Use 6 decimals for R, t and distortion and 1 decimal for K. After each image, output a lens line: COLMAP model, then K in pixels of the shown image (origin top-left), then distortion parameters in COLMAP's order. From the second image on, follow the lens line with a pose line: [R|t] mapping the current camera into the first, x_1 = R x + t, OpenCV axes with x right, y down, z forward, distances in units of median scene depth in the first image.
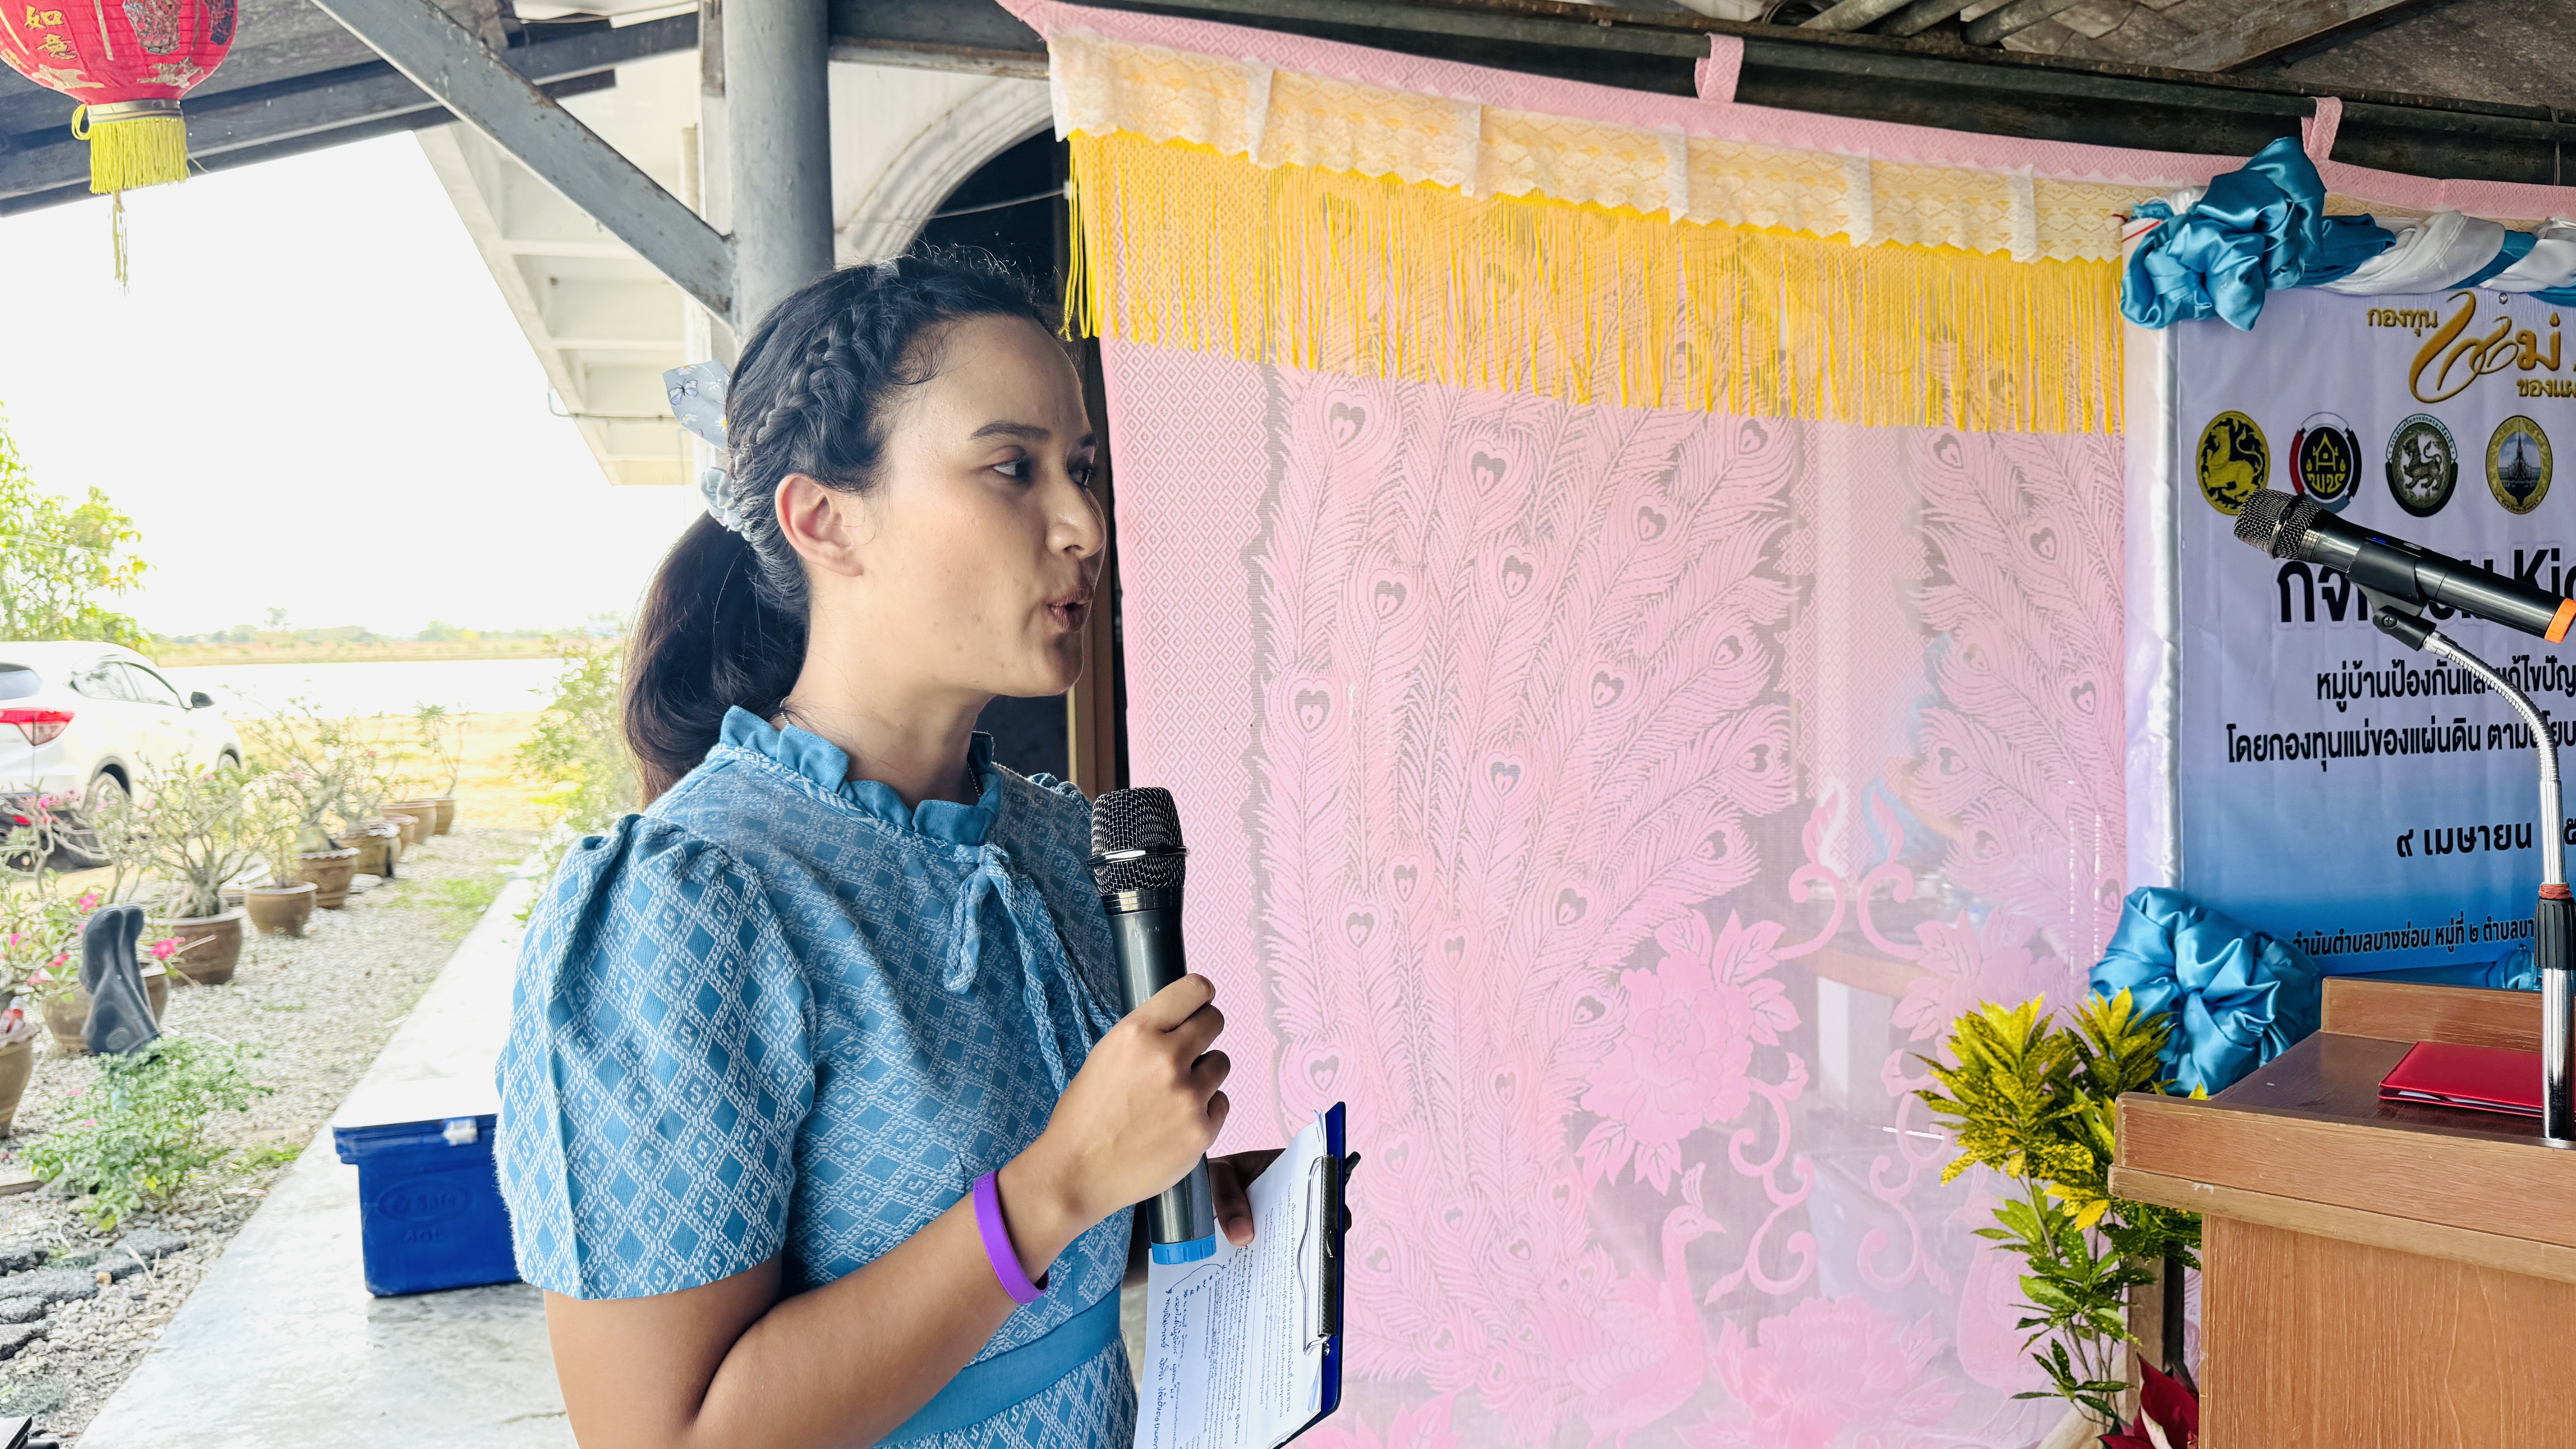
lens RADIAL K [[1837.7, 0, 1299.5], [0, 1837.7, 727.4], [0, 0, 1]] dist [-0.001208, -0.007386]
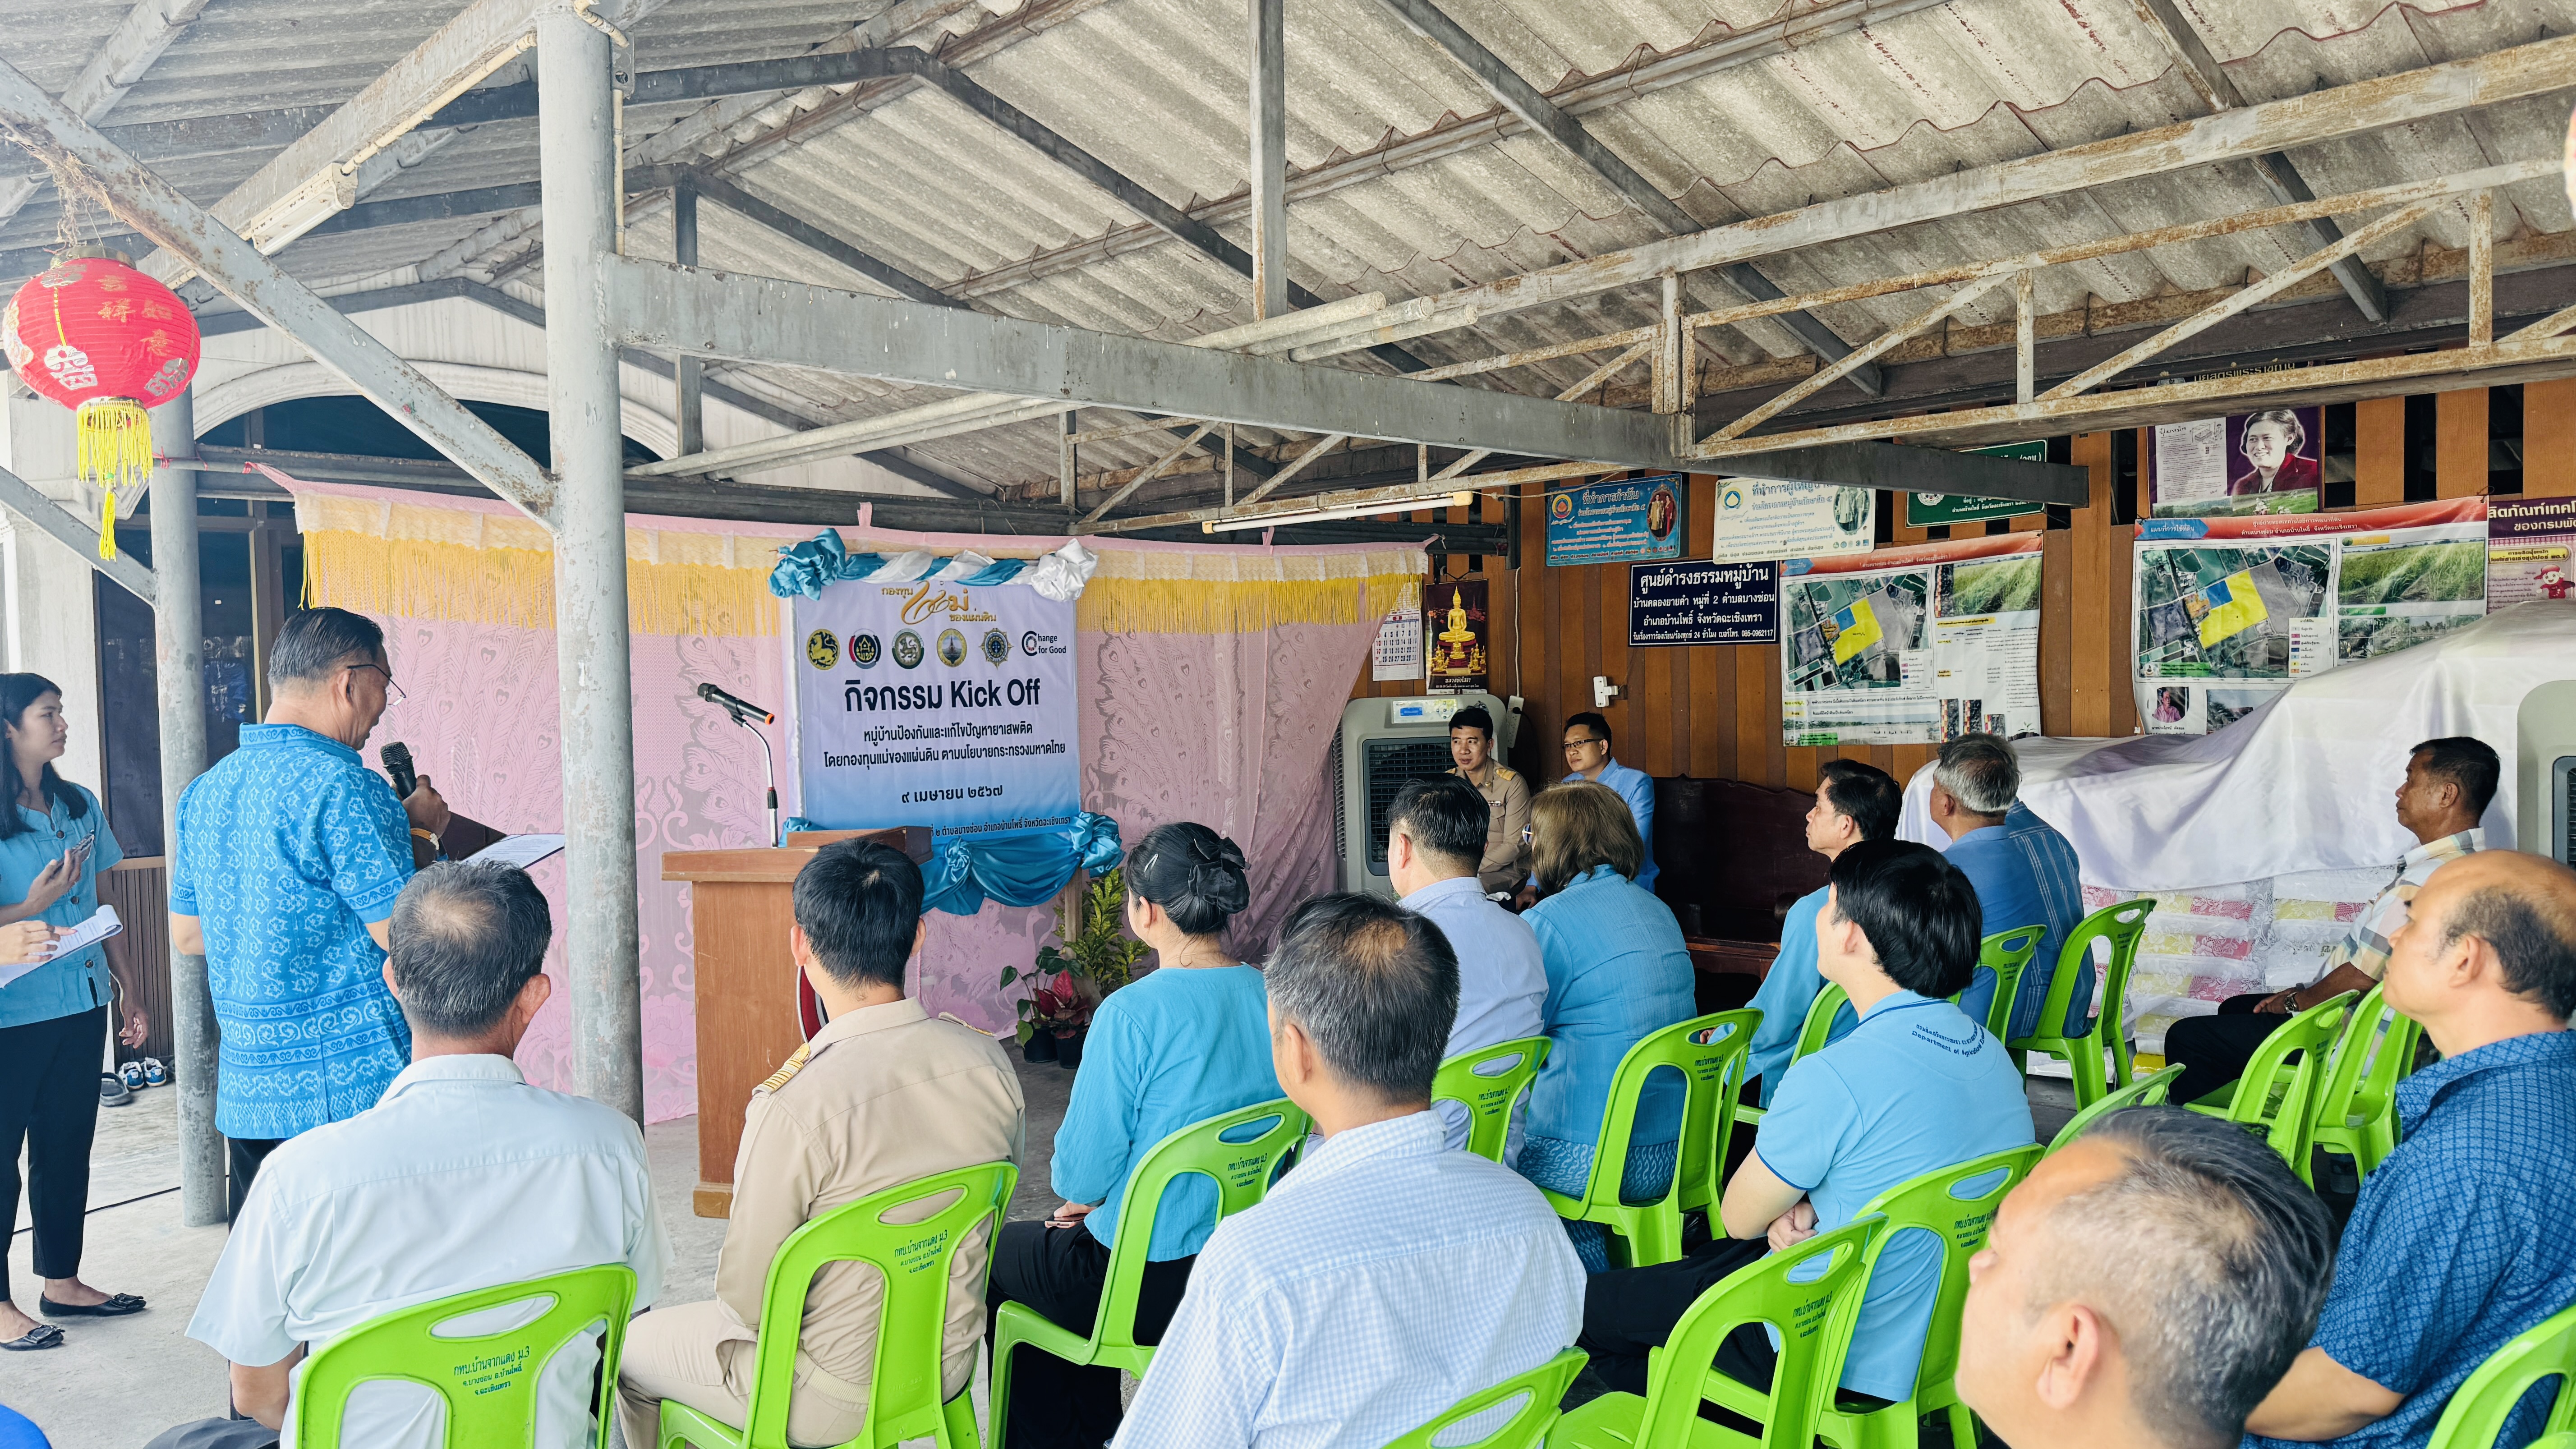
lens RADIAL K [[1816.1, 0, 1282.3], [0, 1816.1, 745.1], [0, 0, 1]] dist [0.153258, -0.234995]
pose [[0.905137, -0.021488, 0.424576, 0.001783], [0.030964, 0.999401, -0.015430, 0.048820], [-0.423990, 0.027113, 0.905261, -1.604521]]
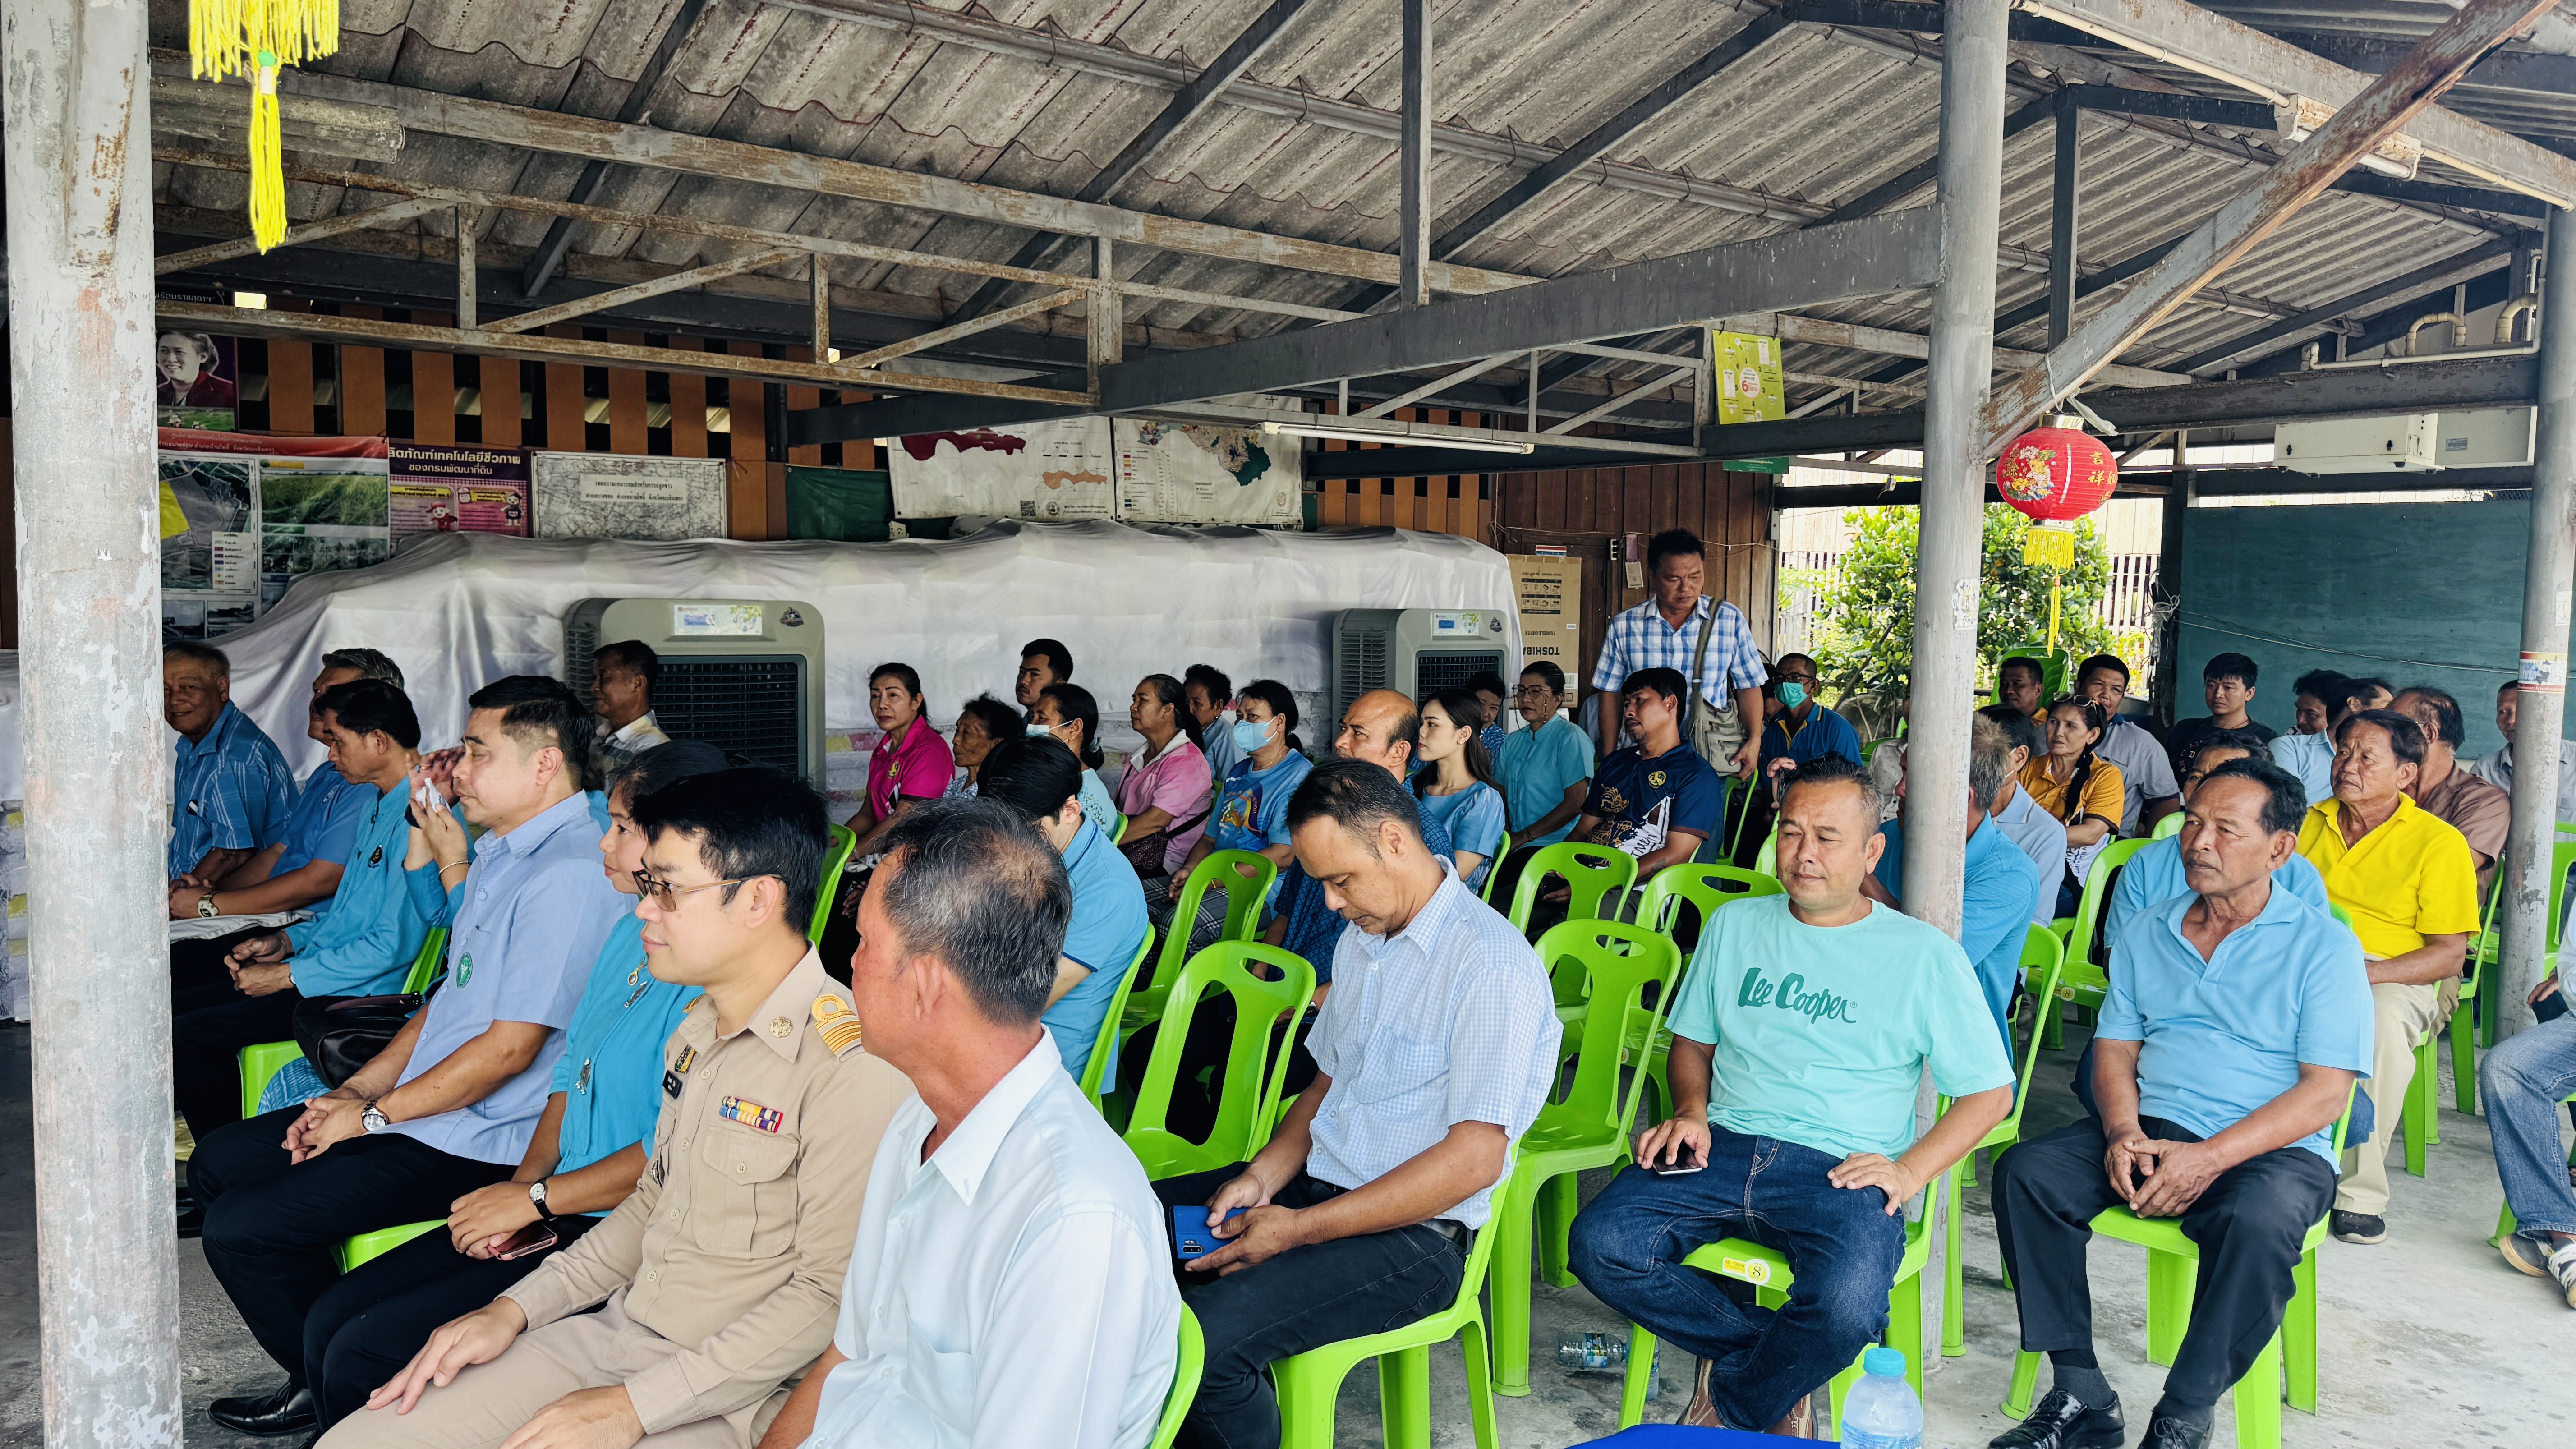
lens RADIAL K [[1842.8, 0, 1323.7], [0, 1842.8, 730.9], [0, 0, 1]] dist [0.002229, -0.008798]
pose [[-0.333921, -0.064754, 0.940374, -0.693628], [0.033541, 0.996189, 0.080508, 0.001325], [-0.942004, 0.058424, -0.330477, -0.463685]]
